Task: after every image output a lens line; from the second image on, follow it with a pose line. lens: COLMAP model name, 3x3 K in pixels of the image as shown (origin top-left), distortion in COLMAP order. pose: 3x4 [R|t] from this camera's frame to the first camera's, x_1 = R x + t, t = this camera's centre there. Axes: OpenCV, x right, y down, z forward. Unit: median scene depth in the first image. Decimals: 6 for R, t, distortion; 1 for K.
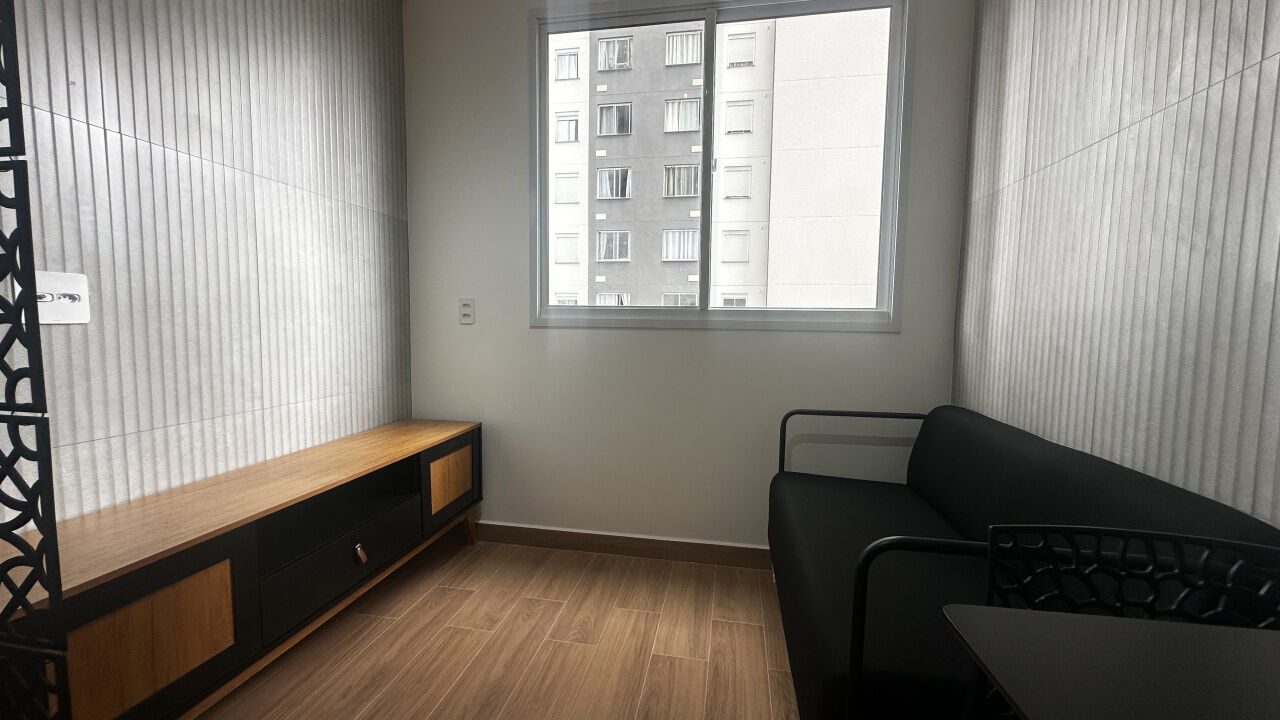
lens RADIAL K [[510.1, 0, 642.2], [0, 510.1, 360.7], [0, 0, 1]] dist [-0.004359, 0.000798]
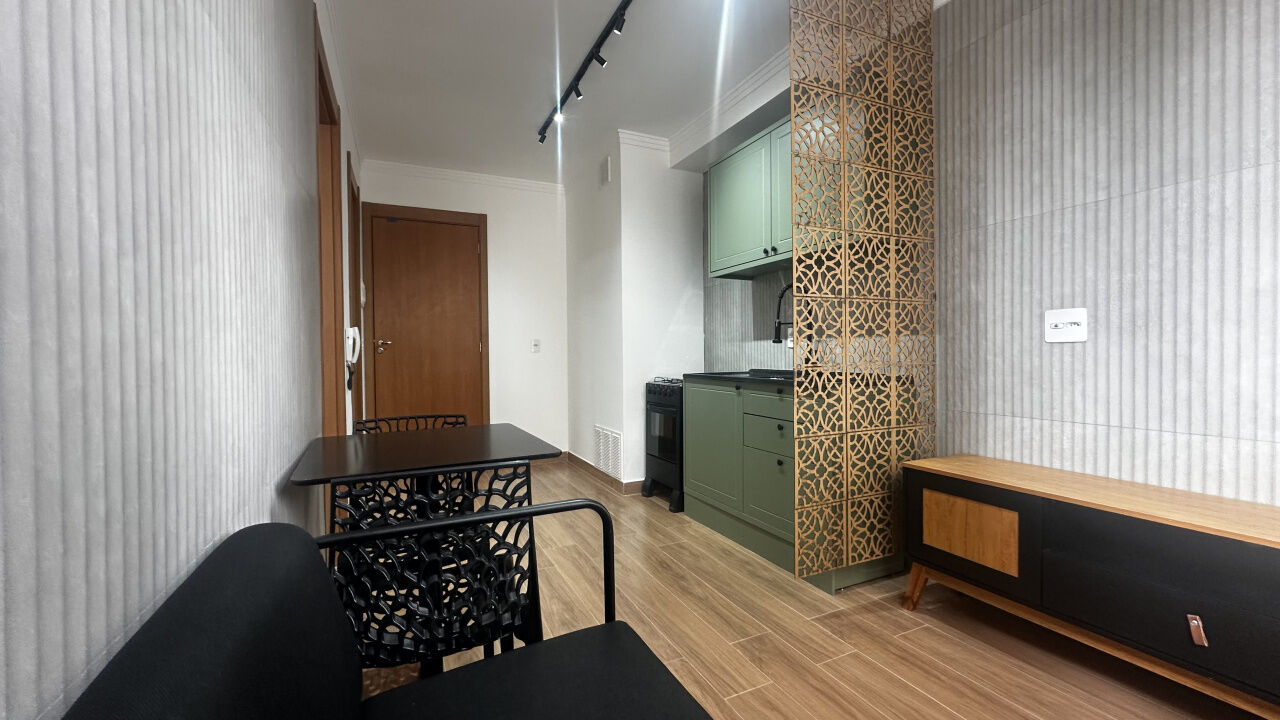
lens RADIAL K [[510.1, 0, 640.9], [0, 510.1, 360.6], [0, 0, 1]] dist [-0.004359, 0.000798]
pose [[-0.808905, 0.005153, -0.587917, 0.470696], [-0.046208, 0.996311, 0.072309, -0.039369], [0.586121, 0.085658, -0.805683, 0.865317]]
